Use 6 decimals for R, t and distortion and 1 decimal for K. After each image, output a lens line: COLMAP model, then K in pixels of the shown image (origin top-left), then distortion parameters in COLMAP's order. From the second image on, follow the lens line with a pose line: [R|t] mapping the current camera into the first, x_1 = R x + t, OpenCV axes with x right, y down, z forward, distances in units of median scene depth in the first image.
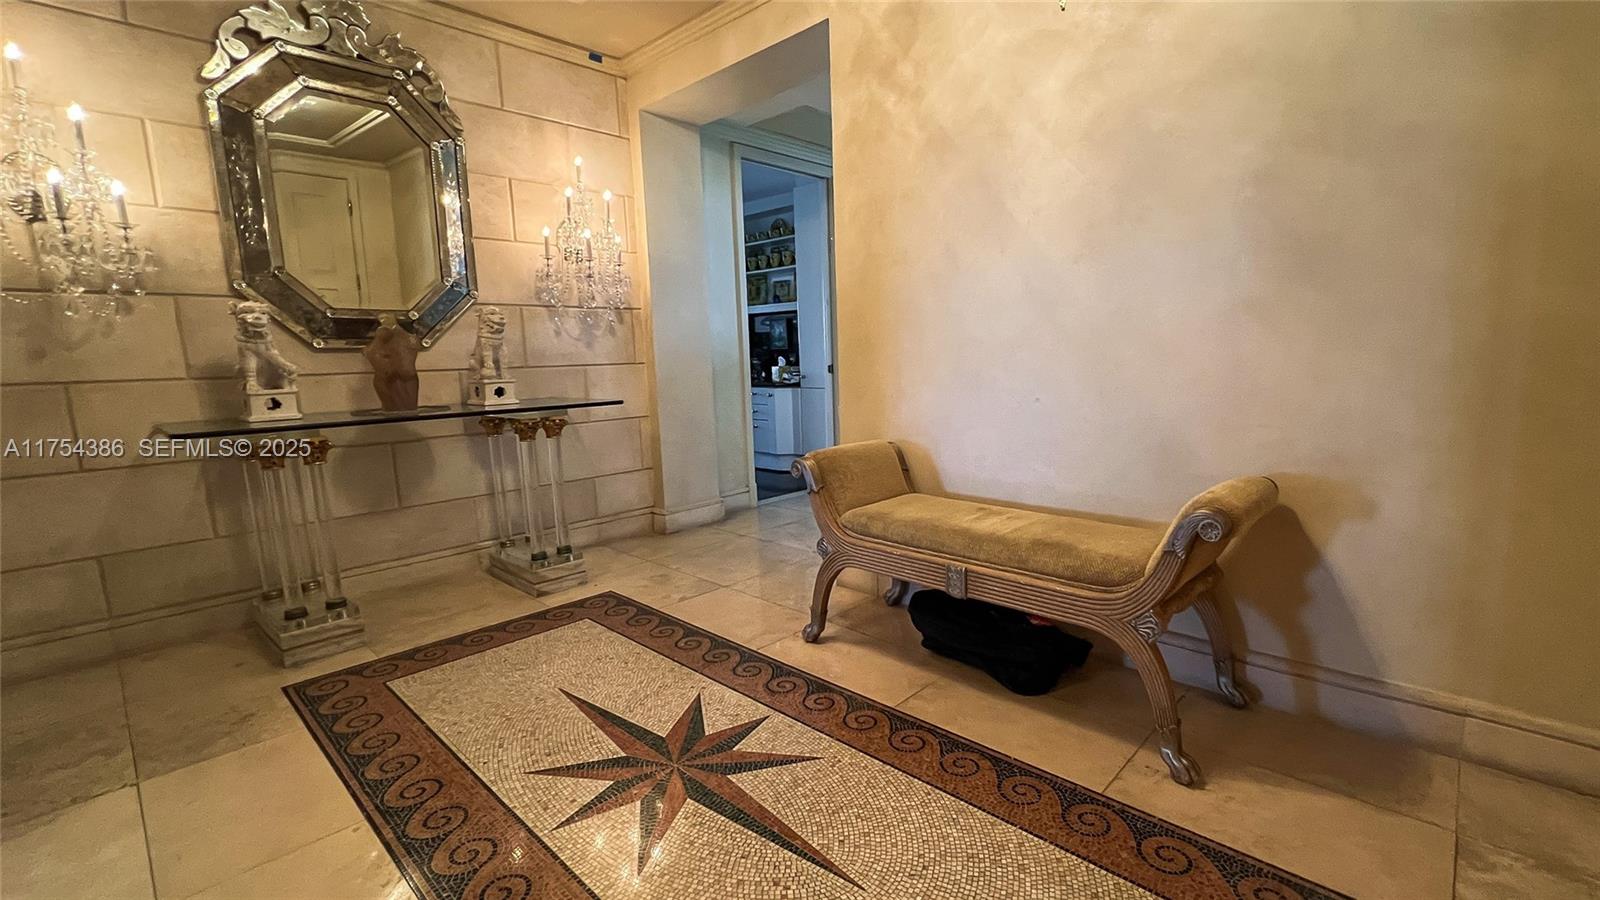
lens RADIAL K [[707.7, 0, 807.8], [0, 707.7, 459.3], [0, 0, 1]] dist [-0.000229, 0.000310]
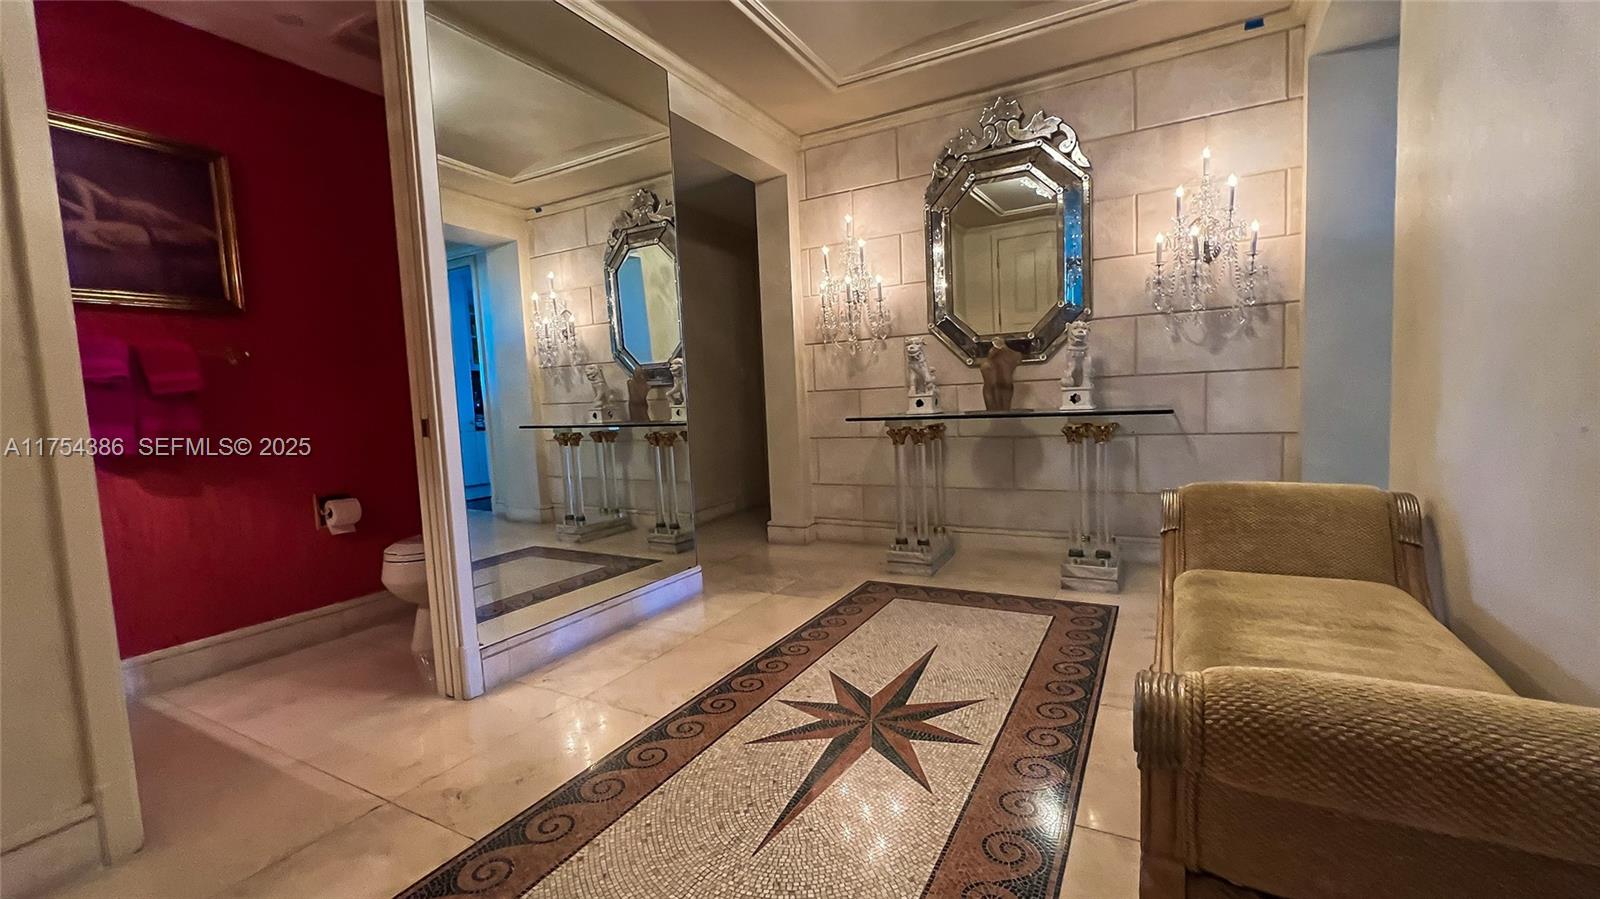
lens RADIAL K [[643.5, 0, 792.2], [0, 643.5, 446.6], [0, 0, 1]] dist [-0.001787, 0.000231]
pose [[0.246972, 0.087729, -0.965043, 0.442795], [-0.109061, 0.992082, 0.062277, -0.036039], [0.962866, 0.089868, 0.254585, 0.335055]]
